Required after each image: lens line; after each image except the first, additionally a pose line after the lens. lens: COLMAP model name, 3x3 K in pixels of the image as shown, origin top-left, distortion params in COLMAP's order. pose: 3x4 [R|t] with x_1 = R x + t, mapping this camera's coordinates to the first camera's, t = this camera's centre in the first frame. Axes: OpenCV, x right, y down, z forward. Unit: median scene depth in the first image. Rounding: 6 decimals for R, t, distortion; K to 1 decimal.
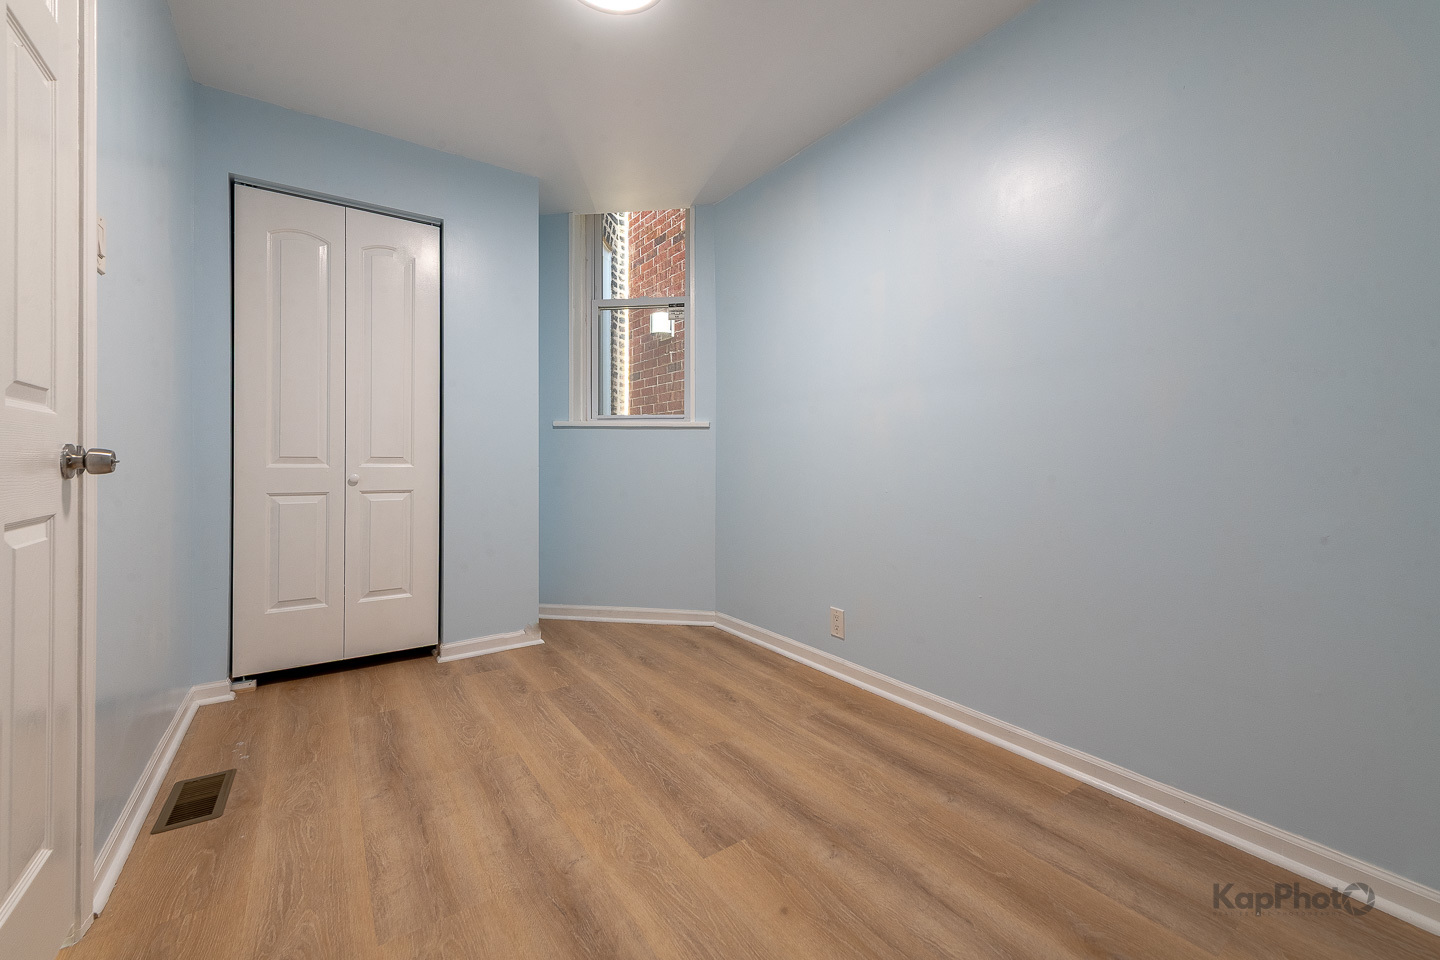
lens RADIAL K [[585.0, 0, 754.4], [0, 585.0, 453.3], [0, 0, 1]] dist [0.026828, -0.012828]
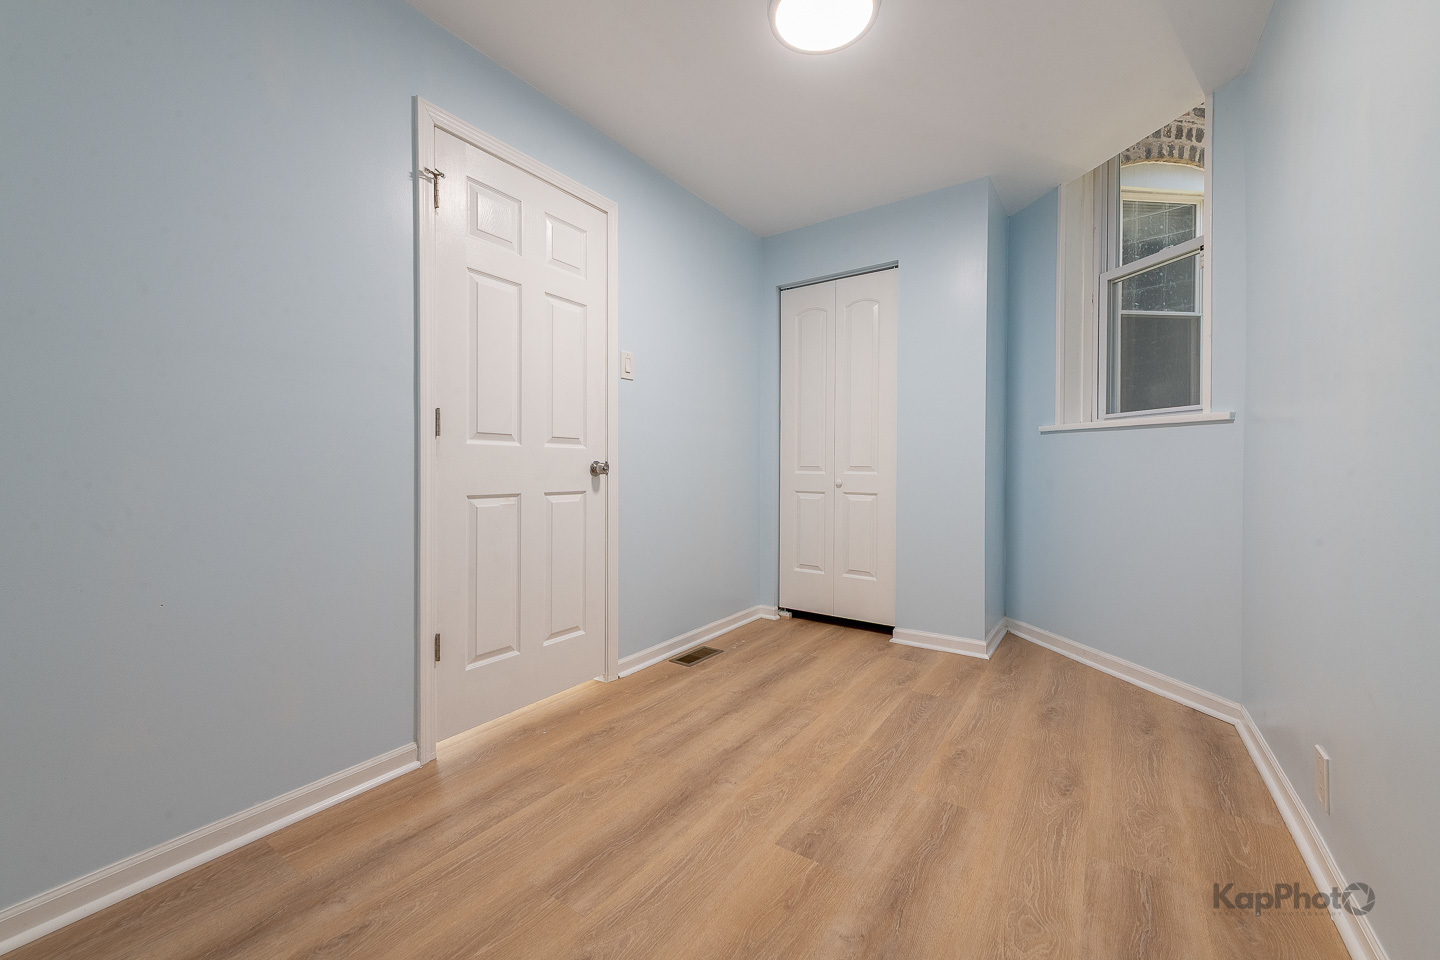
lens RADIAL K [[574.4, 0, 686.0], [0, 574.4, 465.6], [0, 0, 1]] dist [0.002882, -0.000700]
pose [[0.292877, -0.001615, -0.956149, 0.523865], [0.008503, 0.999963, 0.000916, 0.000668], [0.956112, -0.008399, 0.292880, 0.333832]]
